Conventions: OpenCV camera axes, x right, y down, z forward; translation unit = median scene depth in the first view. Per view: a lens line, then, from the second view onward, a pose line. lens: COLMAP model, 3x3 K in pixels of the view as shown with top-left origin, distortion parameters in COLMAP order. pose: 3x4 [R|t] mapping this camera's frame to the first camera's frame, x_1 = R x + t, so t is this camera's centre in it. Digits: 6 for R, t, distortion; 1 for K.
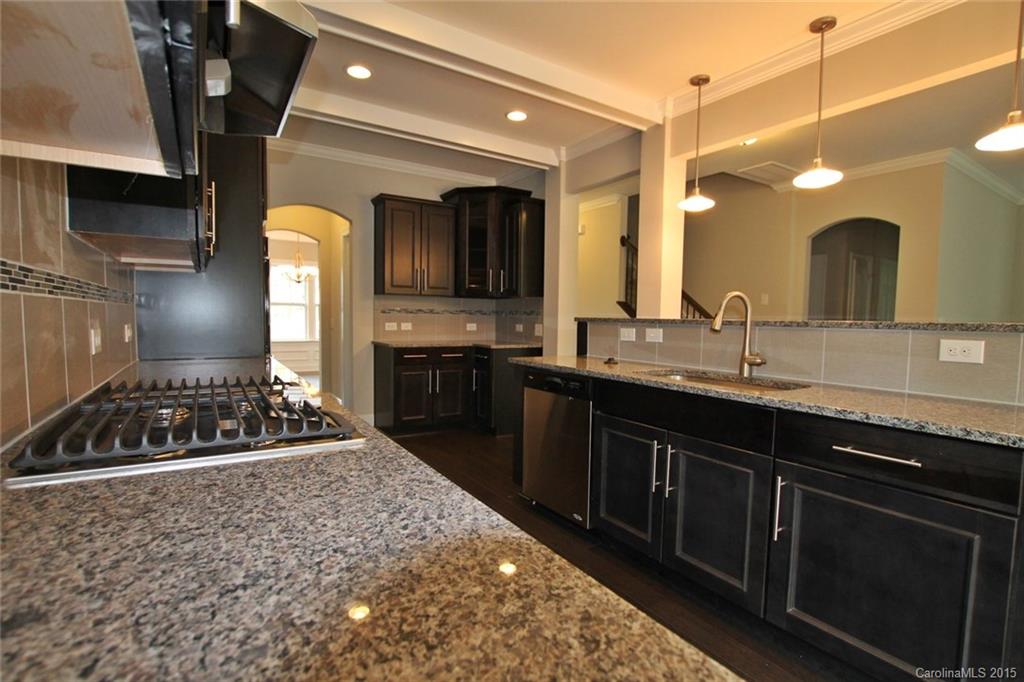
lens RADIAL K [[494.9, 0, 512.0], [0, 494.9, 341.0], [0, 0, 1]] dist [-0.002128, -0.000371]
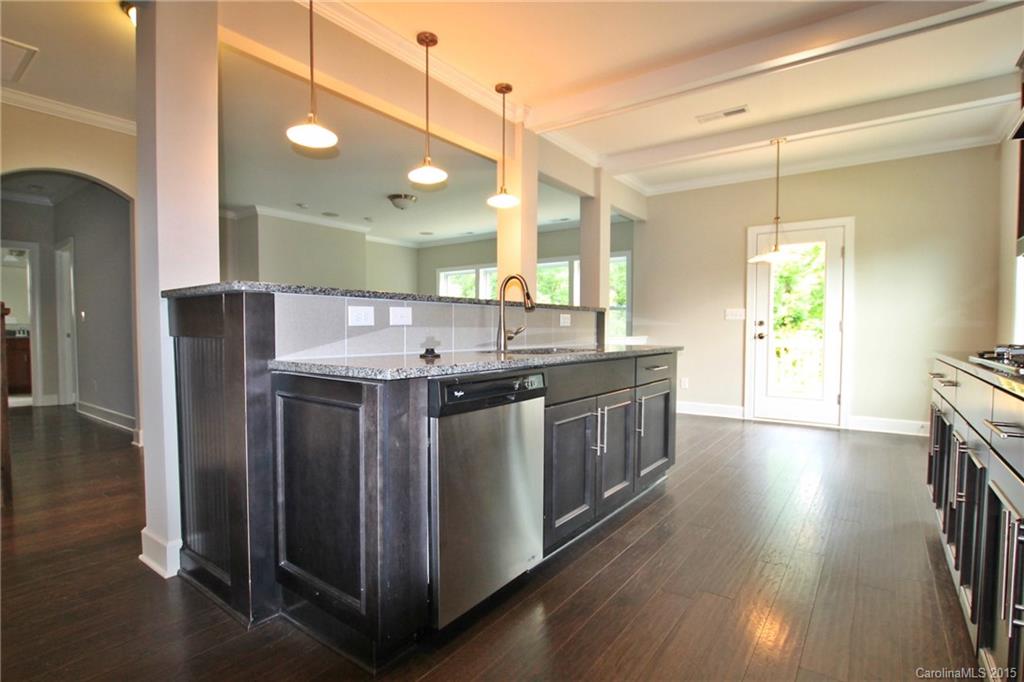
lens RADIAL K [[494.9, 0, 512.0], [0, 494.9, 341.0], [0, 0, 1]] dist [-0.002128, -0.000371]
pose [[-0.355819, -0.036960, 0.933824, -0.481496], [0.036496, 0.997906, 0.053403, -0.009115], [-0.933842, 0.053082, -0.353725, 1.140322]]
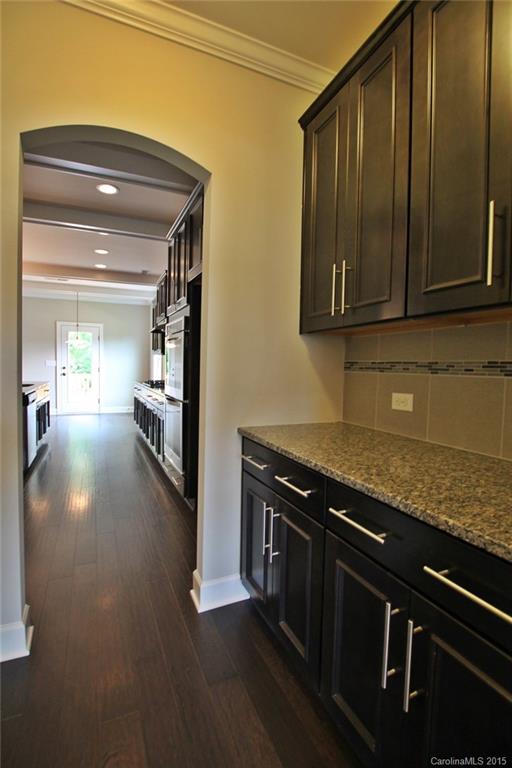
lens RADIAL K [[371.1, 0, 256.0], [0, 371.1, 384.0], [0, 0, 1]] dist [-0.002128, -0.000371]
pose [[-0.988675, -0.023566, 0.148210, -0.668873], [-0.011567, 0.996622, 0.081305, -0.032033], [-0.149626, 0.078670, -0.985608, 1.548029]]
